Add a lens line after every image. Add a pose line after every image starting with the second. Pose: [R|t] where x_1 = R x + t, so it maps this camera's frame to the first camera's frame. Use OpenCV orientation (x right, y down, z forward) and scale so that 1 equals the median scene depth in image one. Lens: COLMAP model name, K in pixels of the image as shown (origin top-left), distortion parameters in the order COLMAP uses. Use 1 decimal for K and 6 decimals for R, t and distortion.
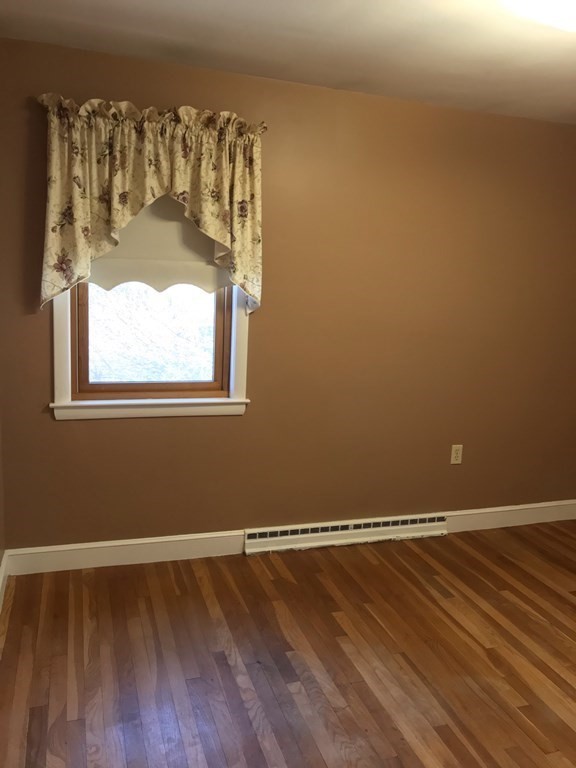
lens RADIAL K [[641.6, 0, 283.1], [0, 641.6, 380.2], [0, 0, 1]] dist [0.065315, -0.066567]
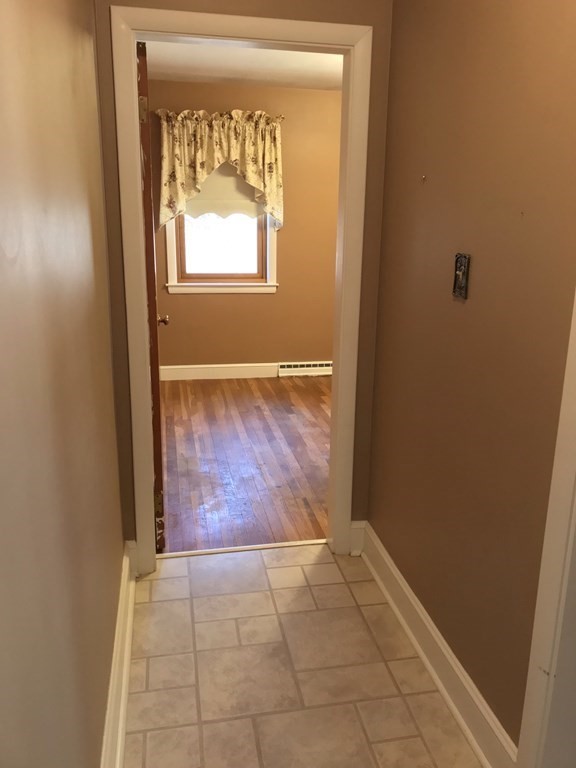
lens RADIAL K [[641.6, 0, 295.9], [0, 641.6, 384.0], [0, 0, 1]] dist [0.065315, -0.066567]
pose [[0.993204, -0.002070, -0.116366, 0.210264], [0.012304, 0.996106, 0.087299, 0.163650], [0.115732, -0.088138, 0.989362, -0.767879]]
